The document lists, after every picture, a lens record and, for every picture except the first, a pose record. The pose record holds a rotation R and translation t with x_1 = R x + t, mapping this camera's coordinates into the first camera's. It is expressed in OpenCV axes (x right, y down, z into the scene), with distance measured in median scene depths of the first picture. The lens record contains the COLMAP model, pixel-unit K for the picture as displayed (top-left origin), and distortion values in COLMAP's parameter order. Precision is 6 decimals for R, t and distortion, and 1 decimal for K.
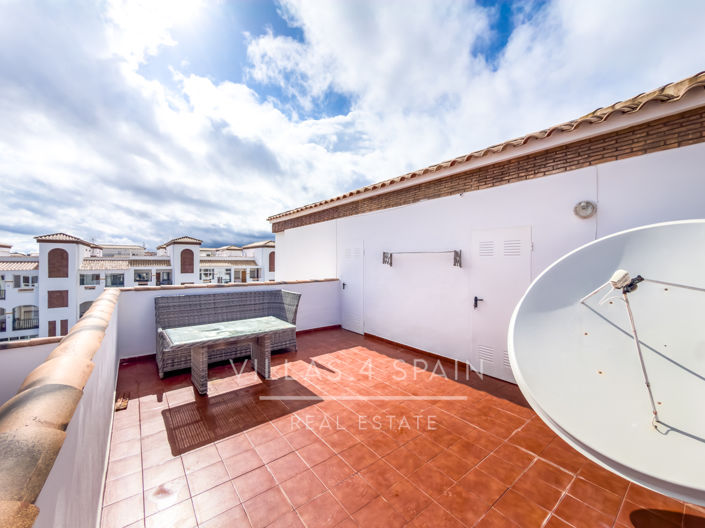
lens RADIAL K [[284.1, 0, 352.5], [0, 284.1, 264.0], [0, 0, 1]] dist [0.000664, -0.000023]
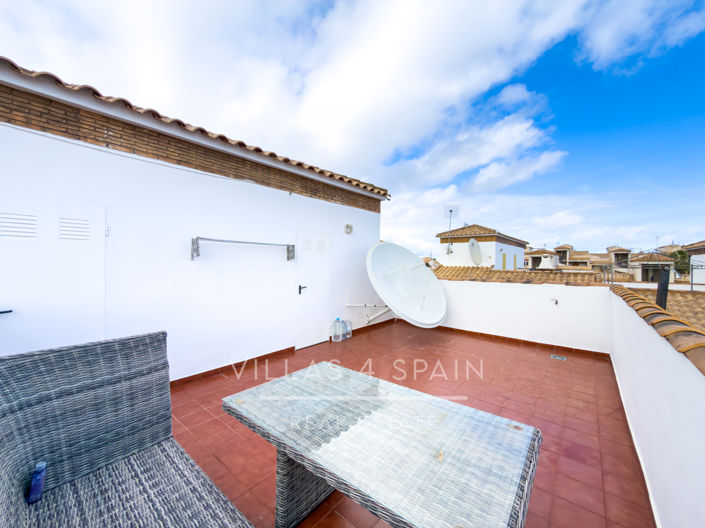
lens RADIAL K [[282.2, 0, 353.0], [0, 282.2, 254.4], [0, 0, 1]] dist [0.000195, -0.000175]
pose [[-0.219815, -0.005246, 0.975527, -0.077695], [-0.027020, 0.999635, -0.000713, -0.001964], [-0.975167, -0.026515, -0.219877, 0.108178]]
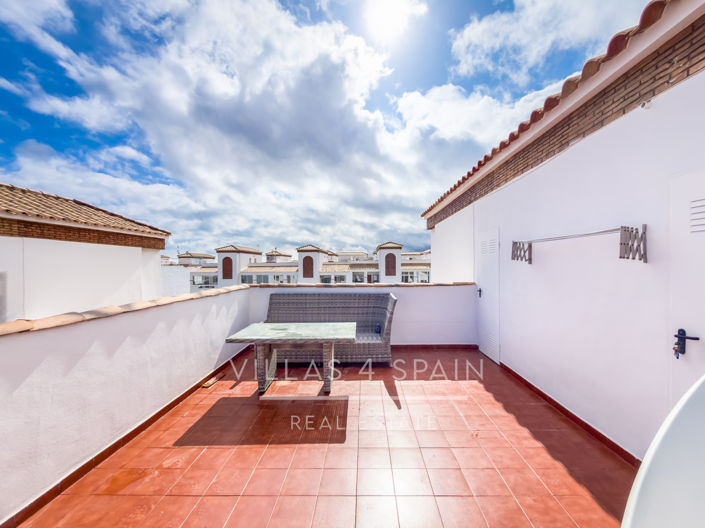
lens RADIAL K [[297.2, 0, 359.6], [0, 297.2, 270.0], [0, 0, 1]] dist [-0.030488, 0.008578]
pose [[0.777856, 0.001301, -0.628442, 0.034484], [0.003805, 0.999970, 0.006780, 0.002155], [0.628432, -0.007665, 0.777827, 0.036892]]
